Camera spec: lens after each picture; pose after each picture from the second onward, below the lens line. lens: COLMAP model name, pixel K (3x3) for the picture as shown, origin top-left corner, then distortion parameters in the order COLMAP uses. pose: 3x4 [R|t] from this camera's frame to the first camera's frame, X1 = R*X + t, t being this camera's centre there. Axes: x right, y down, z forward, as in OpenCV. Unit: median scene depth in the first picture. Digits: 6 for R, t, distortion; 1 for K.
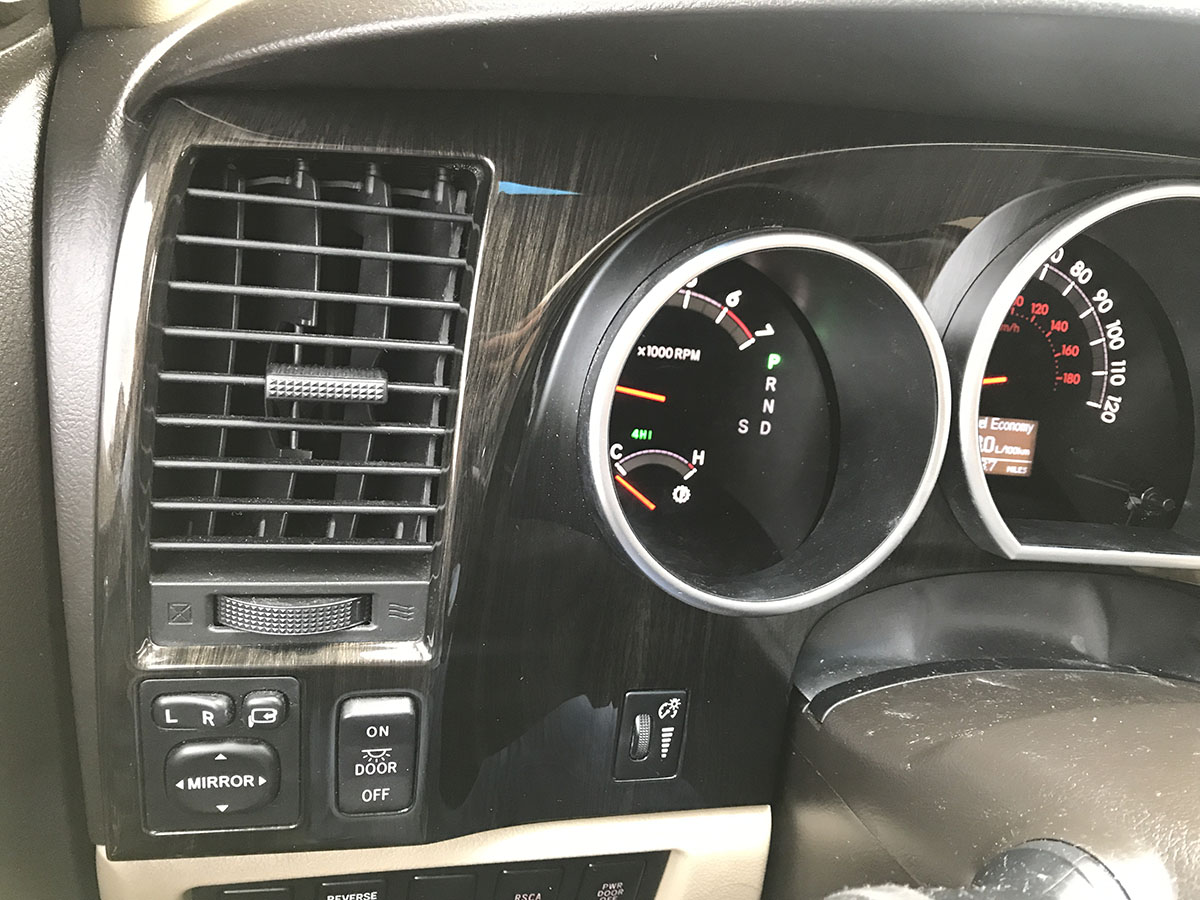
lens RADIAL K [[967.0, 0, 603.9], [0, 967.0, 443.9], [0, 0, 1]] dist [0.005666, -0.012810]
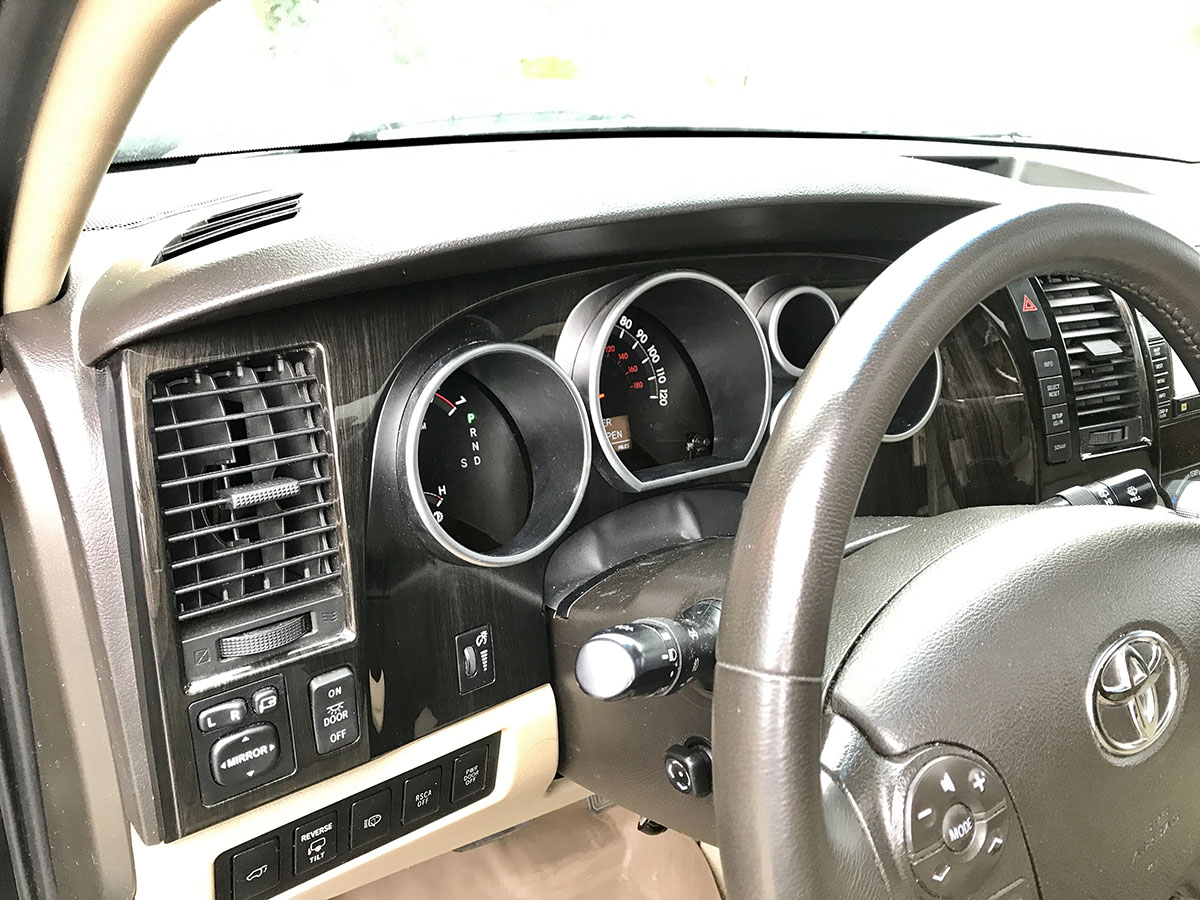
lens RADIAL K [[967.0, 0, 597.8], [0, 967.0, 451.9], [0, 0, 1]] dist [0.005666, -0.012810]
pose [[0.882949, -0.254142, 0.394732, -0.370601], [0.273055, 0.961960, 0.008564, 0.013574], [-0.381893, 0.100221, 0.918757, -0.687763]]
